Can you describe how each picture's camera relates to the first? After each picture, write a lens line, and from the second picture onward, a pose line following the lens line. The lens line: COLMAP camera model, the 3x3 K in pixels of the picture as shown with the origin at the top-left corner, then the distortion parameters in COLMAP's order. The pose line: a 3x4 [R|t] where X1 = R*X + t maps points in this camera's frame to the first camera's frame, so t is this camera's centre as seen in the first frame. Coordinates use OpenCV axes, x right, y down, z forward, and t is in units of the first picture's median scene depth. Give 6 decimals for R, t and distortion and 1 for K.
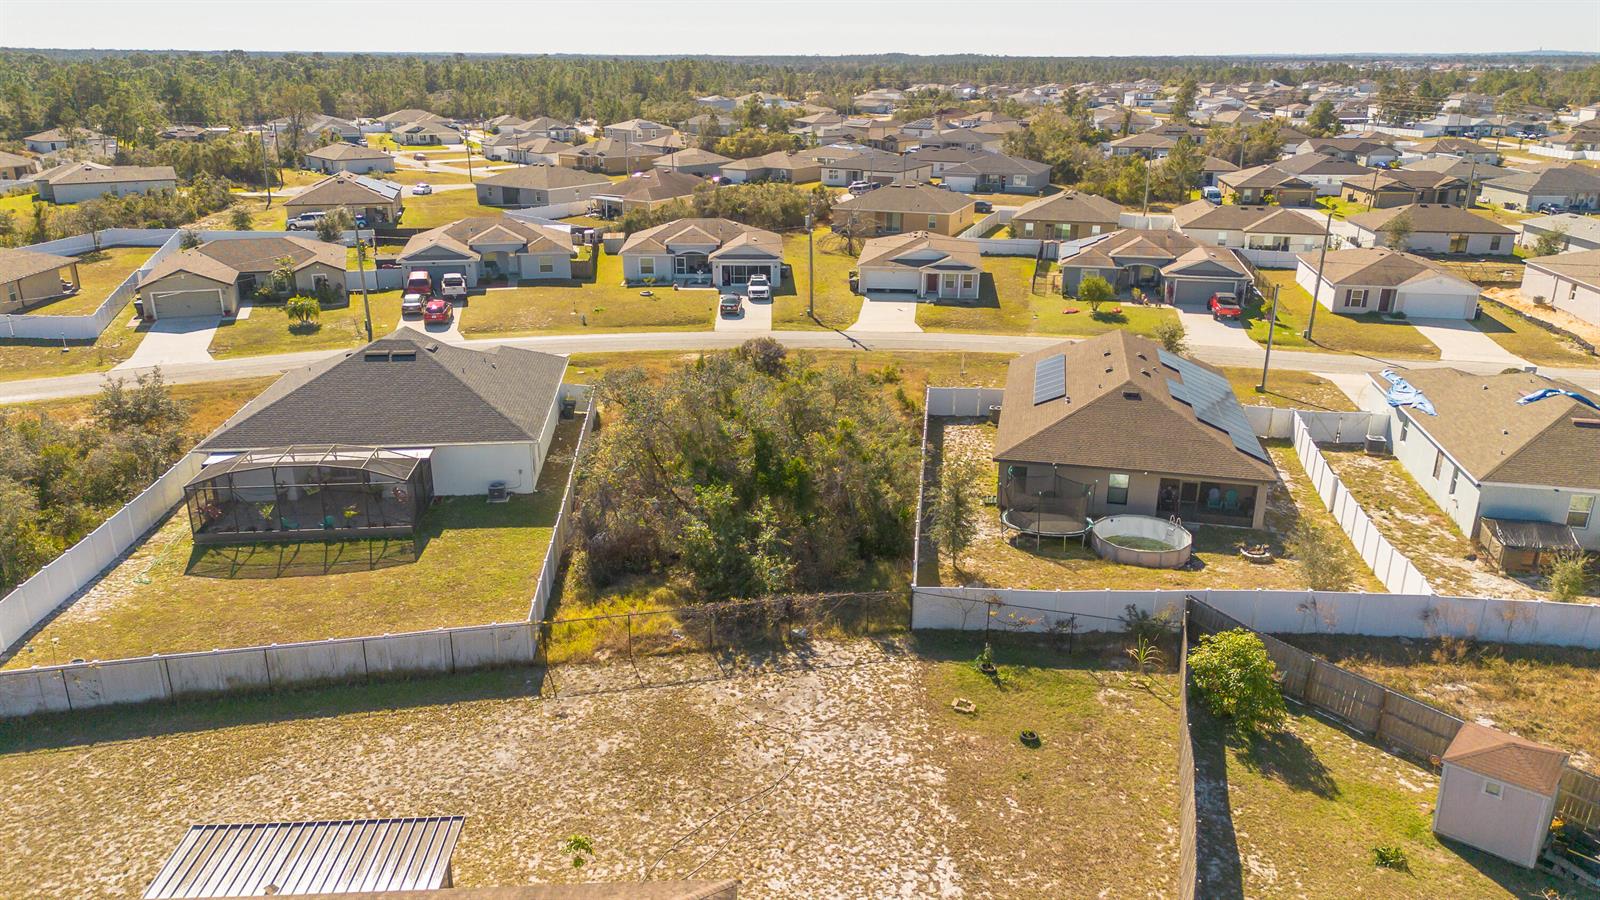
lens RADIAL K [[1092.6, 0, 800.0], [0, 1092.6, 450.0], [0, 0, 1]] dist [0.051830, -0.057429]
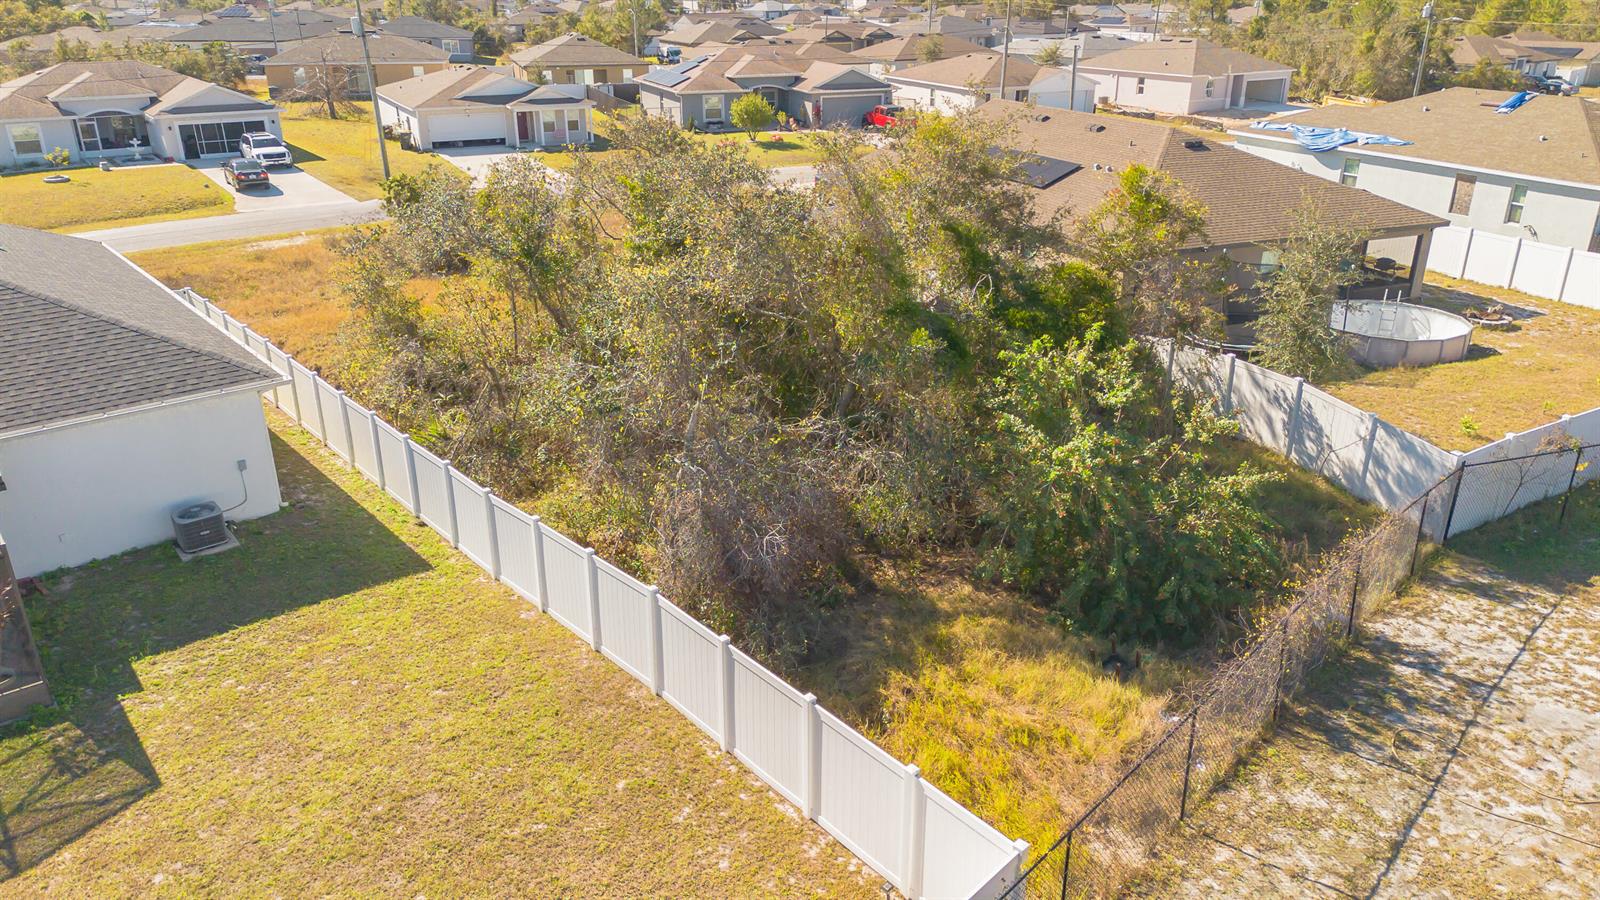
lens RADIAL K [[1092.6, 0, 800.0], [0, 1092.6, 450.0], [0, 0, 1]] dist [0.051830, -0.057429]
pose [[0.822689, -0.223792, 0.522590, -0.170826], [0.187573, 0.974634, 0.122086, 0.001571], [-0.536656, -0.002415, 0.843798, 0.314359]]
